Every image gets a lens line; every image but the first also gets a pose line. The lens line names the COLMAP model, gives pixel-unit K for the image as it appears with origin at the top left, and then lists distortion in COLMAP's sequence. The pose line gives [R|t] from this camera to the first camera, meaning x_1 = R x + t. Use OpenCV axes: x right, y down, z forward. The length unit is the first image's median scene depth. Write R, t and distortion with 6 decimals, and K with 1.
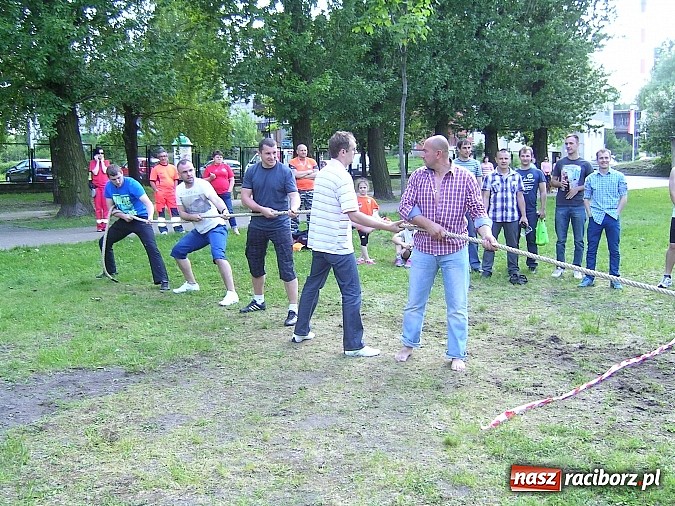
lens RADIAL K [[675.0, 0, 337.5], [0, 675.0, 253.0], [0, 0, 1]] dist [0.005274, -0.005733]
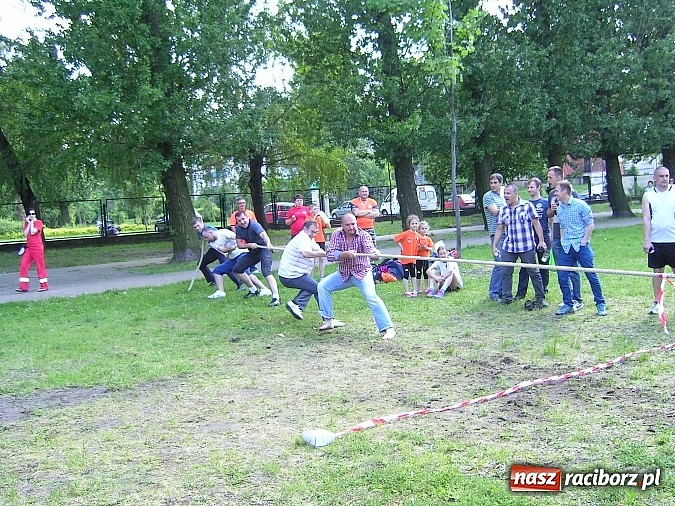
lens RADIAL K [[675.0, 0, 337.5], [0, 675.0, 253.0], [0, 0, 1]] dist [0.005274, -0.005733]
pose [[0.980620, -0.038924, -0.192014, 0.108760], [0.028315, 0.997933, -0.057694, 0.003914], [0.193863, 0.051139, 0.979695, -0.040889]]
